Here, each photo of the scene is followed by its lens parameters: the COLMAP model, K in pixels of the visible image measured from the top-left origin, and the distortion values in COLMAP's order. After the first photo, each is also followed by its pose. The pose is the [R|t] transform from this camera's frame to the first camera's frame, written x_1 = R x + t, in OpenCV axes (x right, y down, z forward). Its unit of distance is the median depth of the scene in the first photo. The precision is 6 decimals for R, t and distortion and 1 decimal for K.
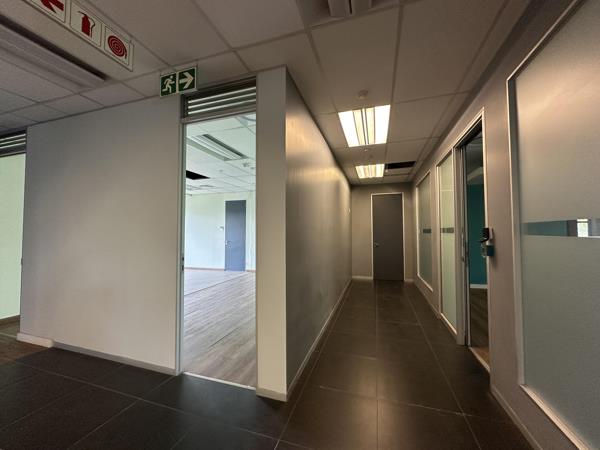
lens RADIAL K [[238.0, 0, 300.0], [0, 238.0, 225.0], [0, 0, 1]] dist [-0.002709, -0.000165]
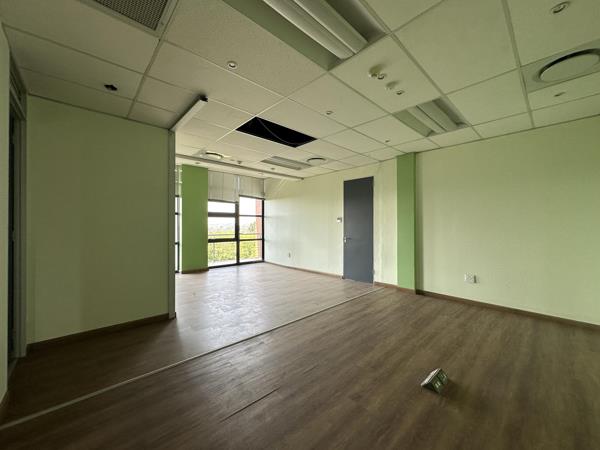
lens RADIAL K [[238.0, 0, 300.0], [0, 238.0, 225.0], [0, 0, 1]] dist [-0.002709, -0.000165]
pose [[0.871793, -0.002993, -0.489865, -0.081896], [0.016176, 0.999612, 0.022681, 0.012459], [0.489607, -0.027698, 0.871503, 0.323971]]
